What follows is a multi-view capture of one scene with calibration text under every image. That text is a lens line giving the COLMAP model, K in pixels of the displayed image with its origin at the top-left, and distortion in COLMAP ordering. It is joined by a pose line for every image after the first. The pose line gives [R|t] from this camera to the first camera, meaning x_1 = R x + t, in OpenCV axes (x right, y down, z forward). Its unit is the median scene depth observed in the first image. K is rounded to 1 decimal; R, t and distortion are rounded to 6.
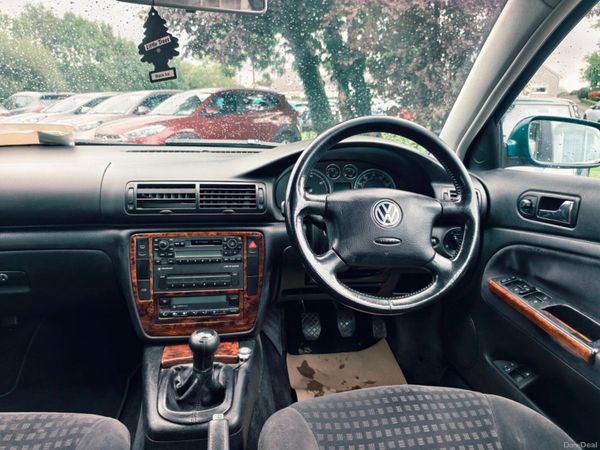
lens RADIAL K [[411.8, 0, 302.0], [0, 411.8, 243.8], [0, 0, 1]] dist [-0.000979, -0.004804]
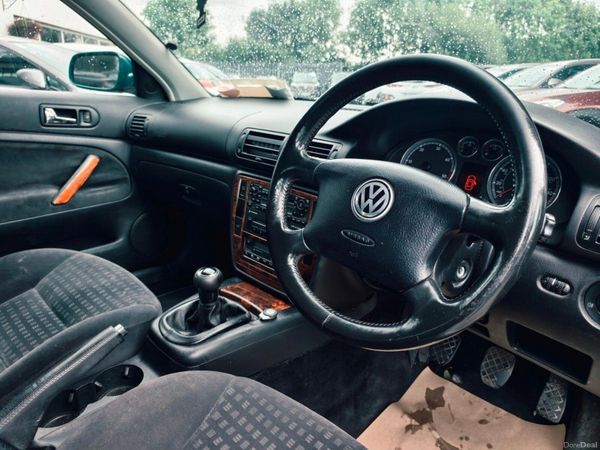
lens RADIAL K [[411.8, 0, 302.0], [0, 411.8, 243.8], [0, 0, 1]] dist [-0.000979, -0.004804]
pose [[0.599299, 0.293499, -0.744781, 0.558111], [-0.251987, 0.952235, 0.172486, -0.077541], [0.759831, 0.084304, 0.644631, 0.400174]]
